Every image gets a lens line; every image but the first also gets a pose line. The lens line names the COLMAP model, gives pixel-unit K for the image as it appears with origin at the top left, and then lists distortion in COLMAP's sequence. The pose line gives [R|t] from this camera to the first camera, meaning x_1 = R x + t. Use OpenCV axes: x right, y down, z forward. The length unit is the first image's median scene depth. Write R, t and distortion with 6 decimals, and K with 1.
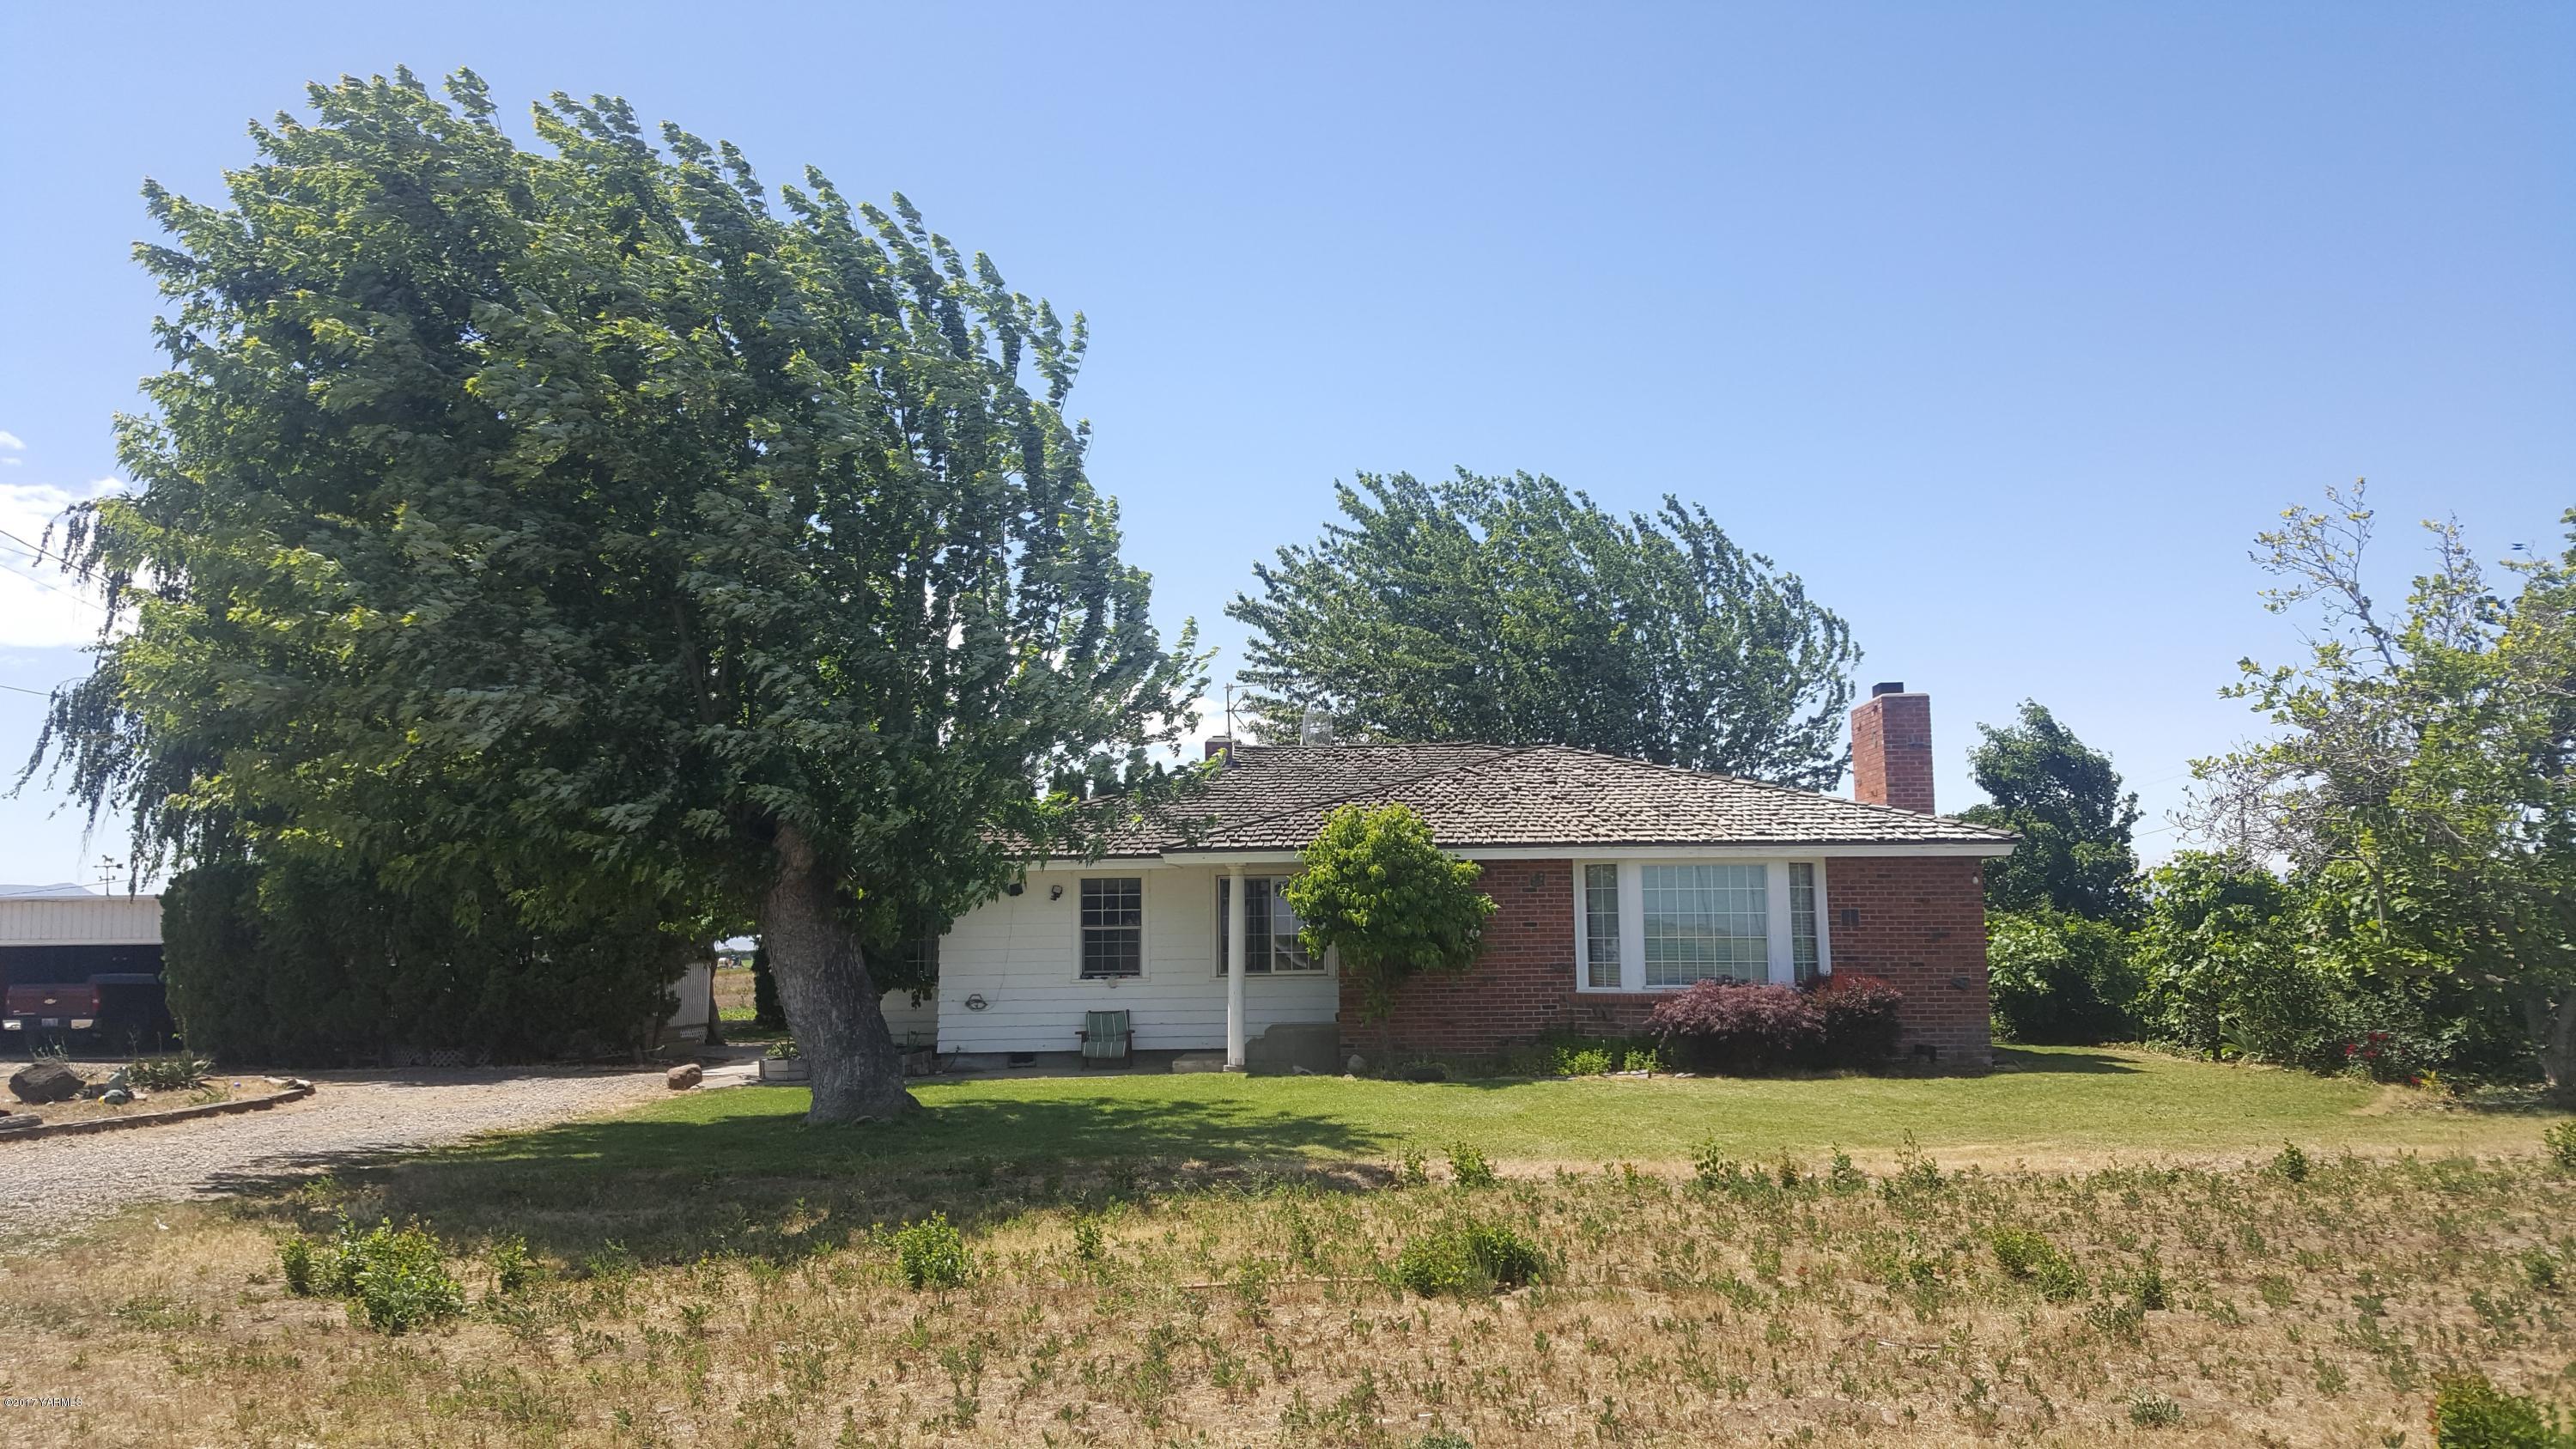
lens RADIAL K [[1707.4, 0, 1285.6], [0, 1707.4, 718.6], [0, 0, 1]] dist [0.013446, -0.081886]
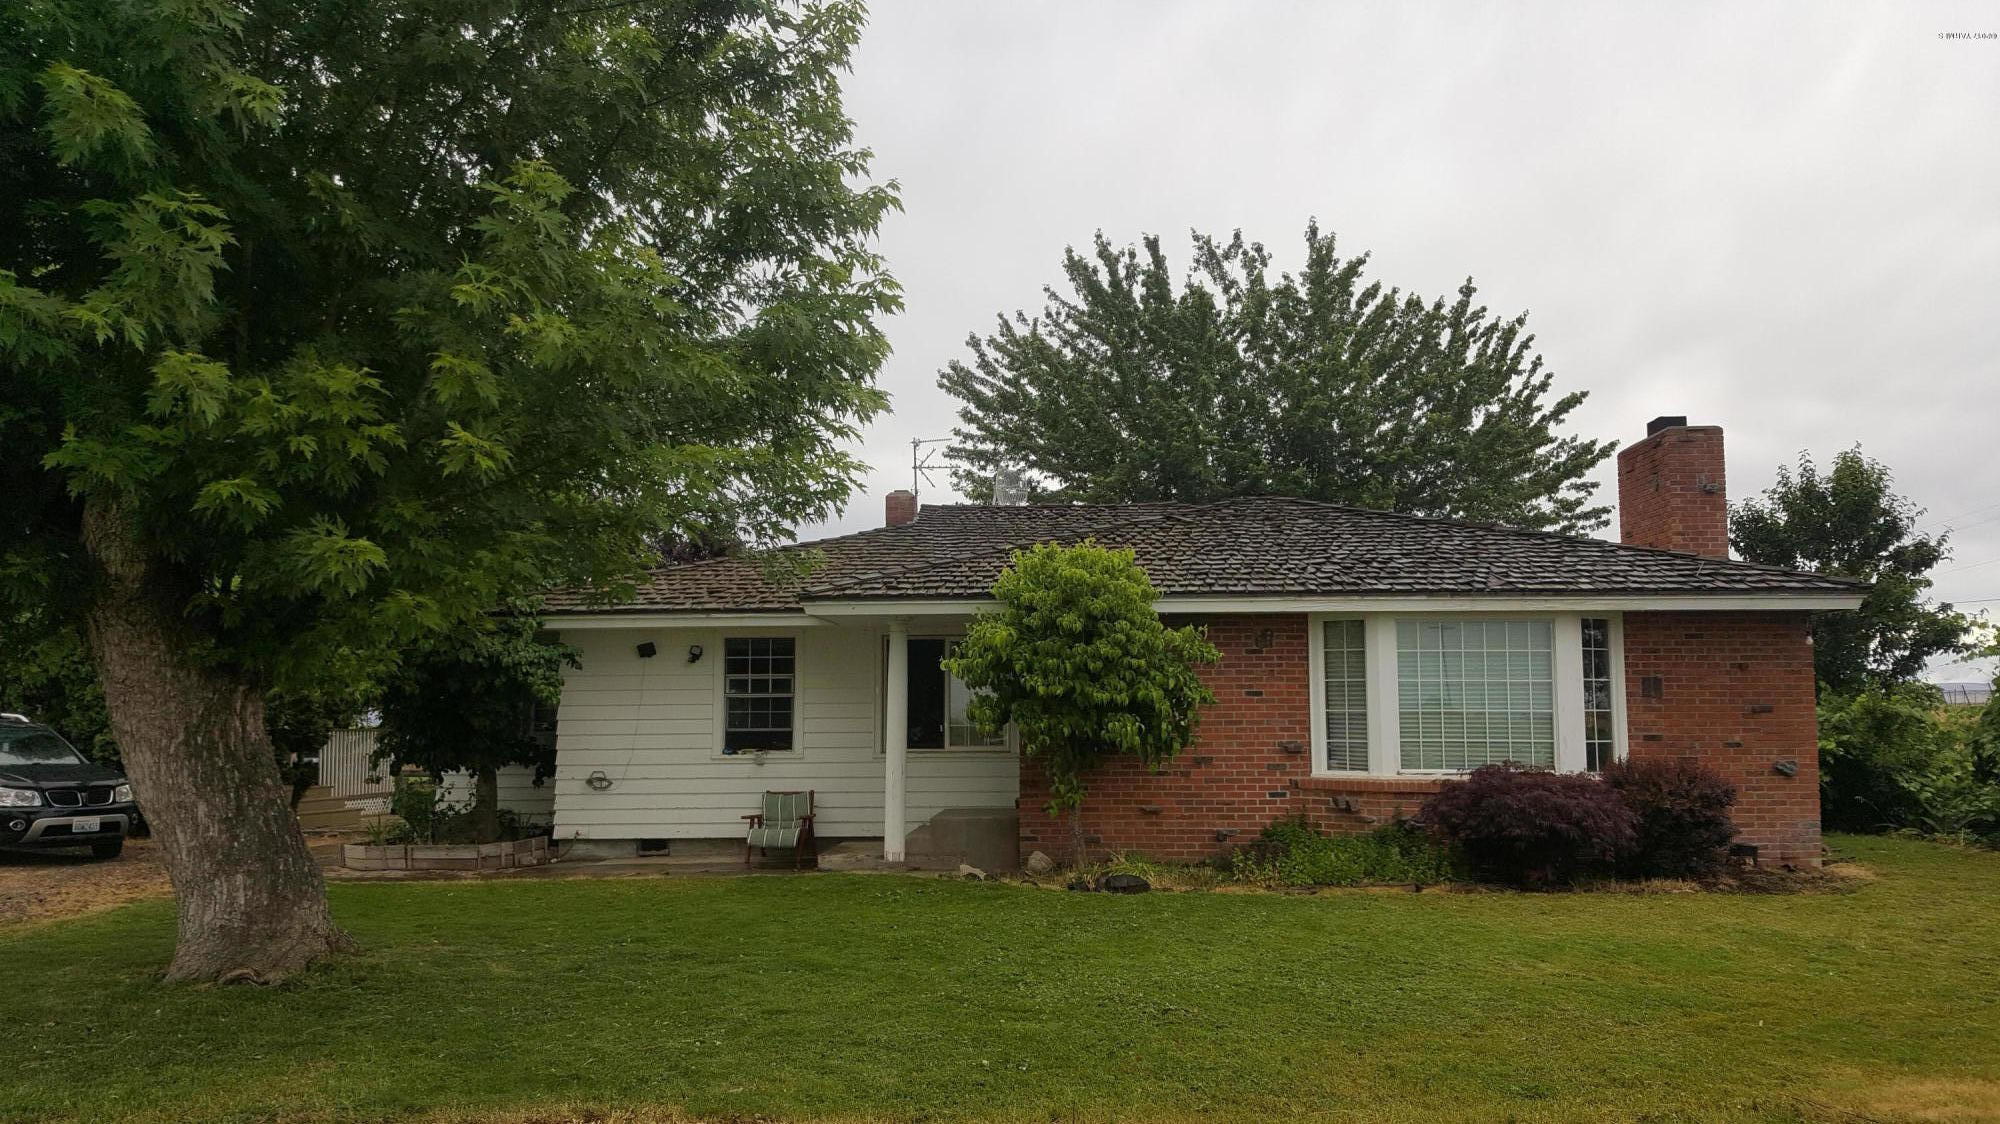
lens RADIAL K [[1325.5, 0, 1001.9], [0, 1325.5, 574.4], [0, 0, 1]] dist [0.013446, -0.081886]
pose [[0.999803, 0.006075, -0.018916, 0.034949], [-0.005685, 0.999771, 0.020644, 0.052109], [0.019037, -0.020532, 0.999608, 0.370524]]
